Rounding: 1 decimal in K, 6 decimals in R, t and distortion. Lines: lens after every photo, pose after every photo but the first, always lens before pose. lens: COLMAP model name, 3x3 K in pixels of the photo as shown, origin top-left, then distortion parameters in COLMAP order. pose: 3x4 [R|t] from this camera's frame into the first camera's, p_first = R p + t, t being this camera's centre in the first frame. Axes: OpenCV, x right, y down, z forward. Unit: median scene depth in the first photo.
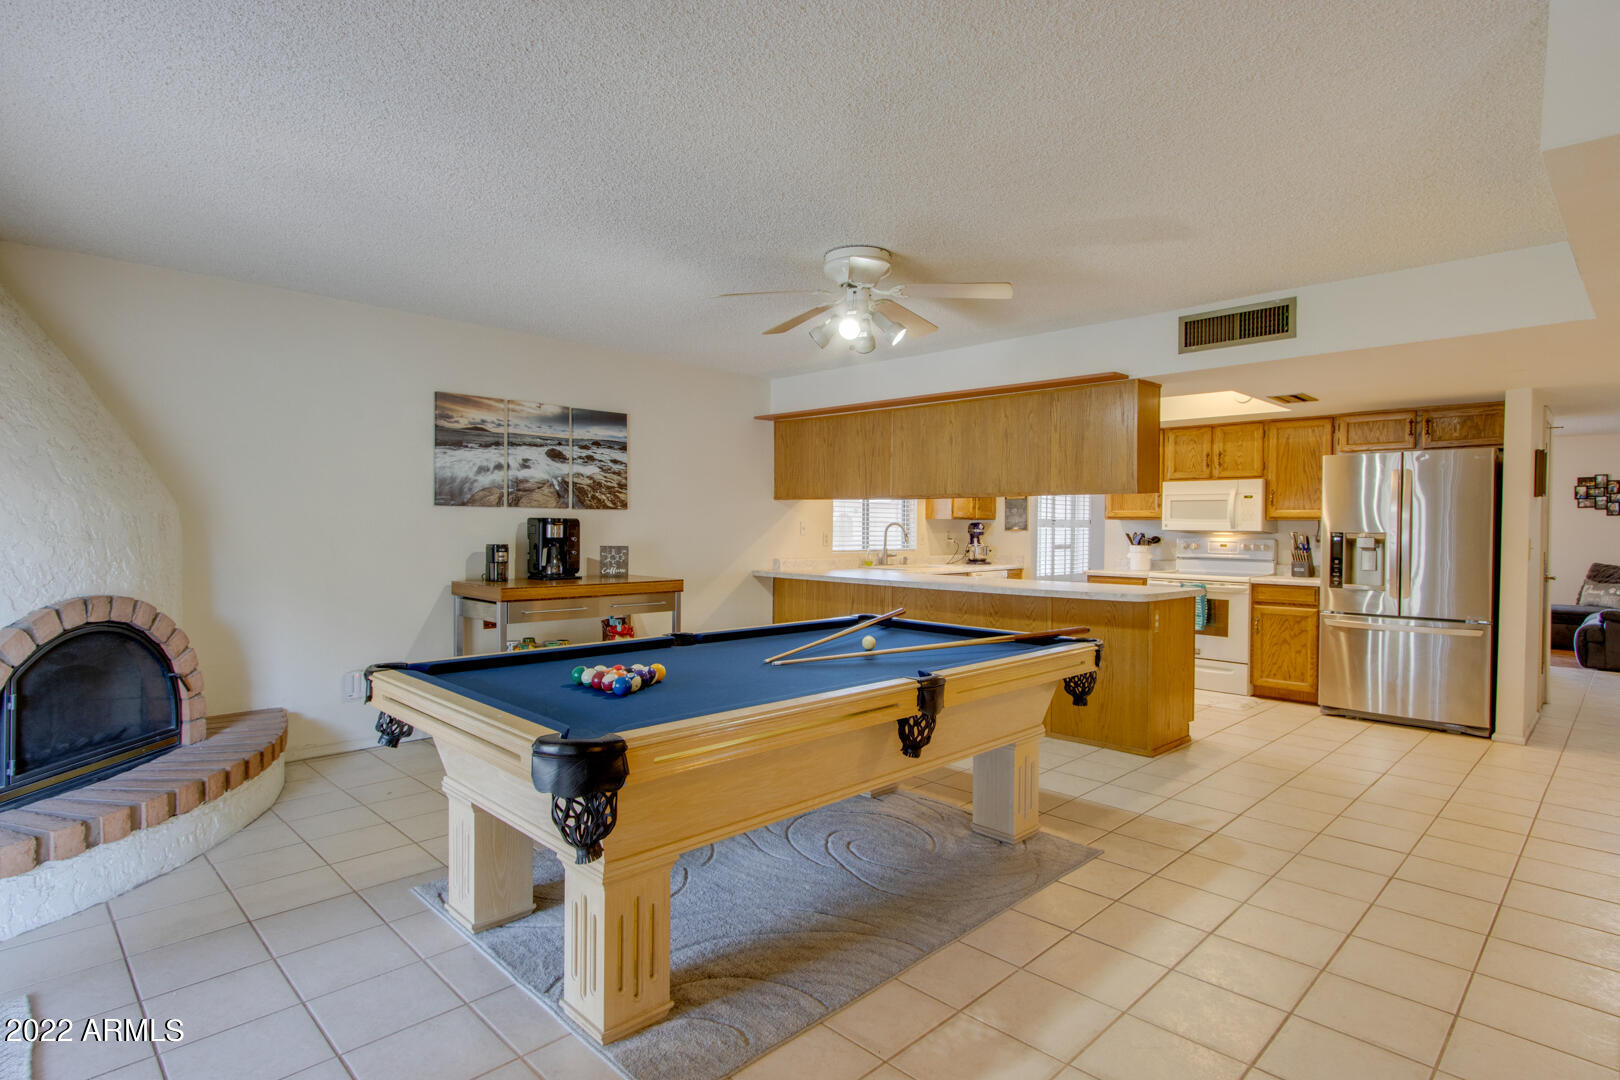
lens RADIAL K [[867.0, 0, 806.1], [0, 867.0, 535.0], [0, 0, 1]] dist [0.001589, -0.000013]
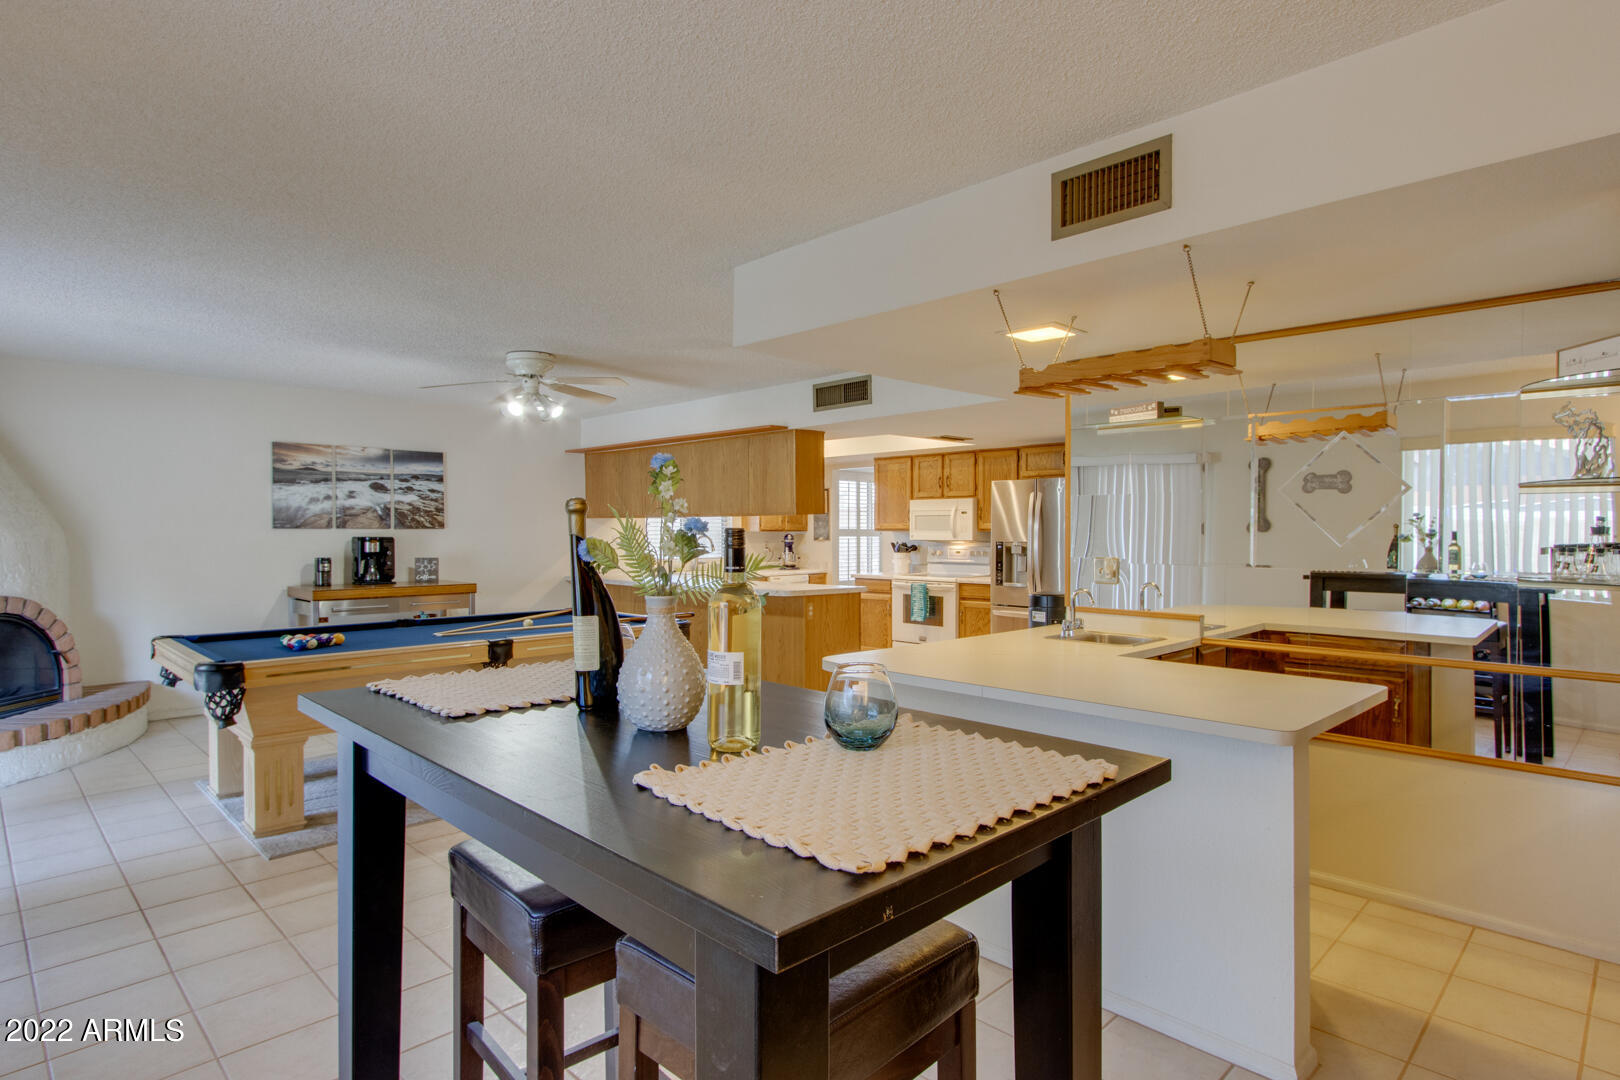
lens RADIAL K [[898.4, 0, 810.0], [0, 898.4, 540.0], [0, 0, 1]] dist [-0.000815, -0.001066]
pose [[0.999955, -0.009306, 0.001887, 0.346005], [0.009308, 0.999956, -0.000974, -0.007189], [-0.001878, 0.000991, 0.999998, -0.326442]]
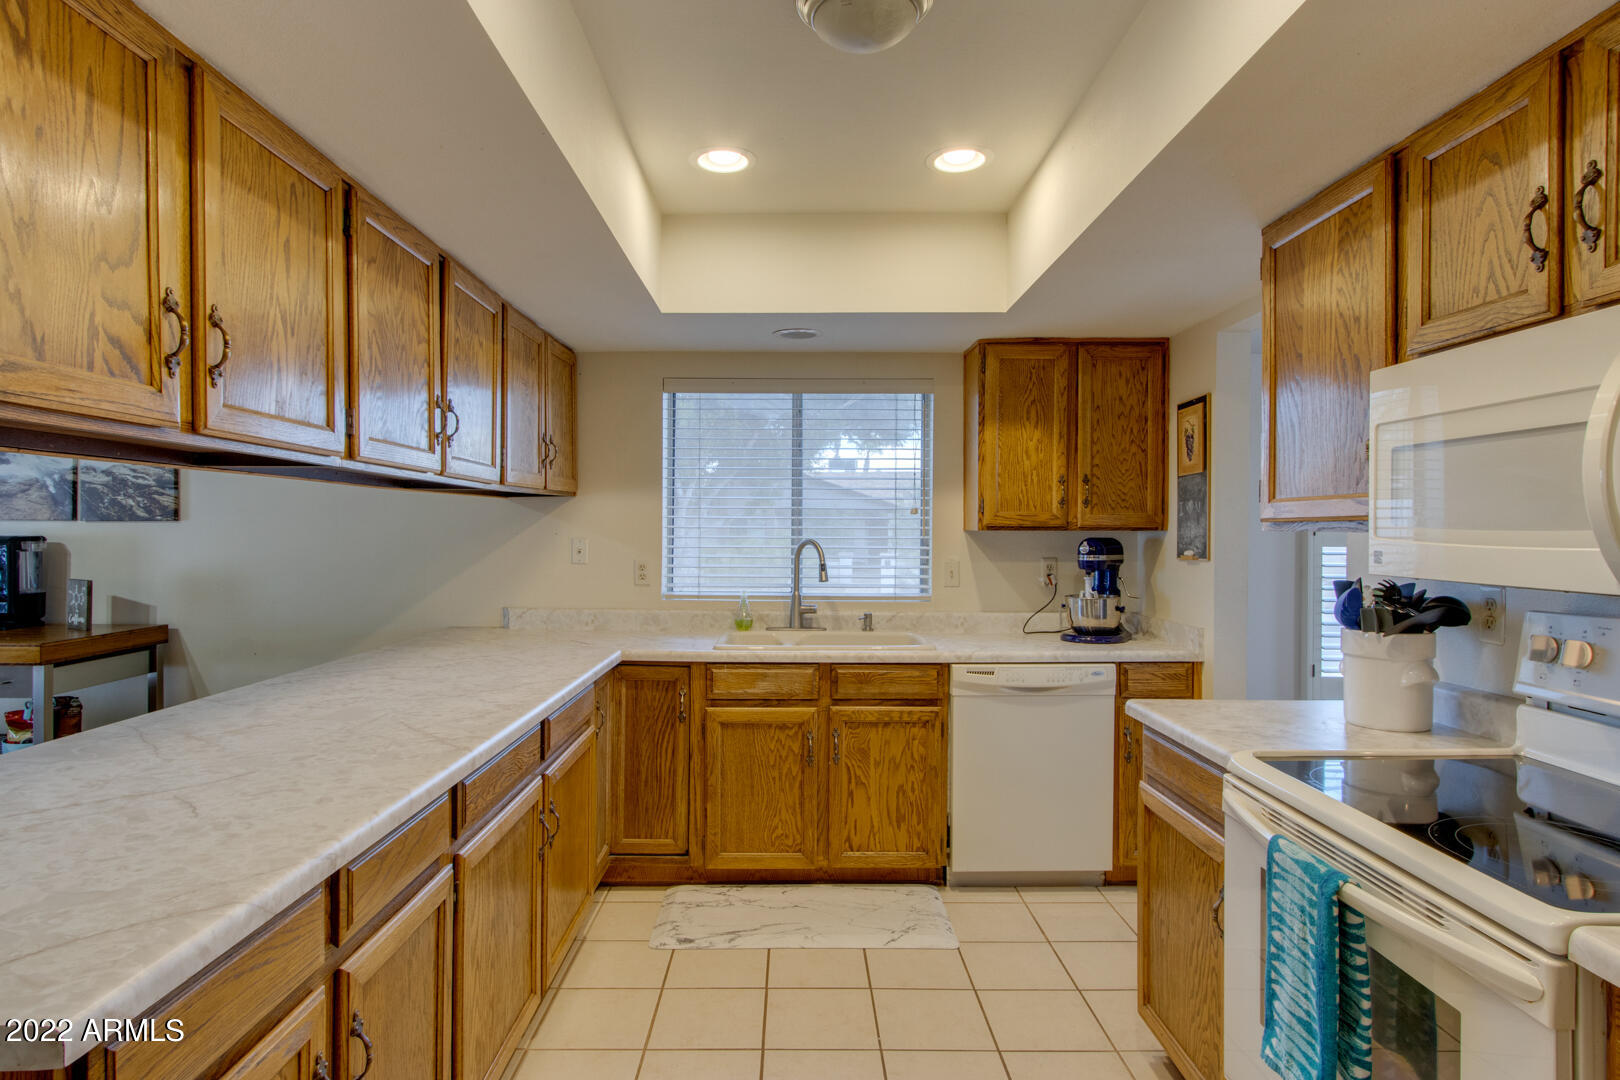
lens RADIAL K [[903.3, 0, 763.0], [0, 903.3, 529.9], [0, 0, 1]] dist [-0.000291, -0.000560]
pose [[0.698277, -0.005357, -0.715807, 0.606841], [-0.005953, 0.999894, -0.013290, -0.017655], [0.715803, 0.013541, 0.698171, 0.912641]]
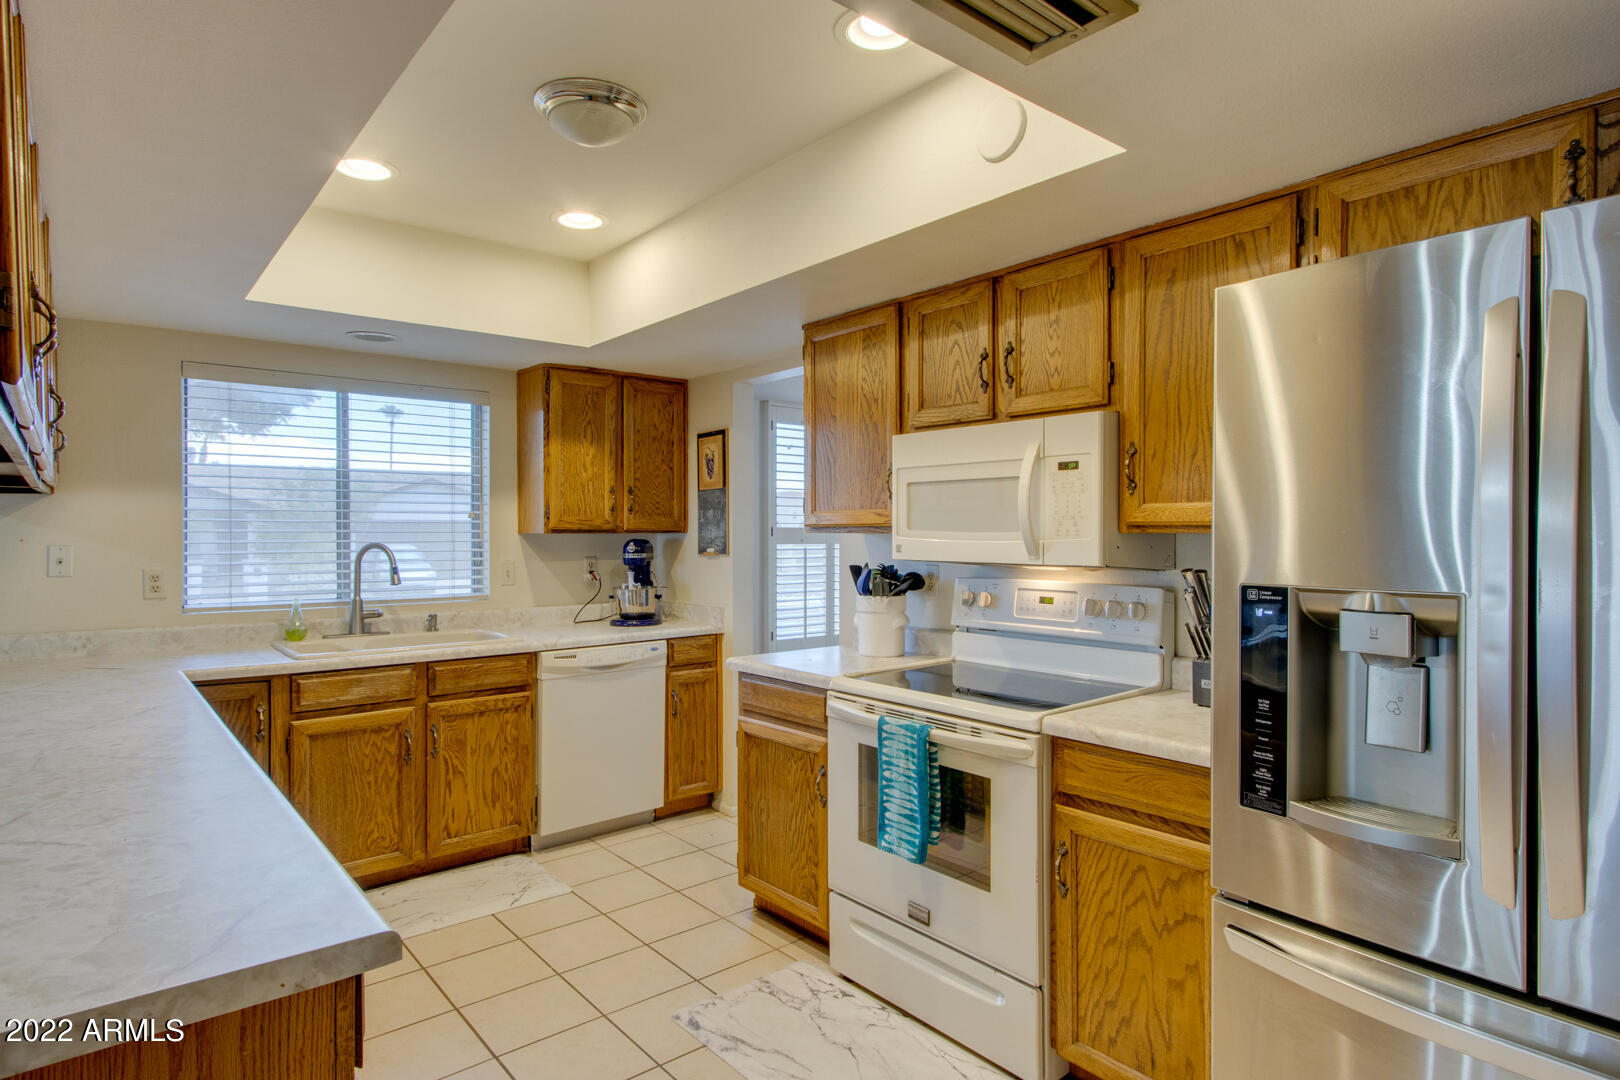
lens RADIAL K [[913.2, 0, 814.4], [0, 913.2, 534.5], [0, 0, 1]] dist [0.002711, -0.001154]
pose [[0.996731, -0.008631, -0.080328, 0.525755], [0.007841, 0.999918, -0.010151, -0.016724], [0.080409, 0.009488, 0.996717, 0.758984]]
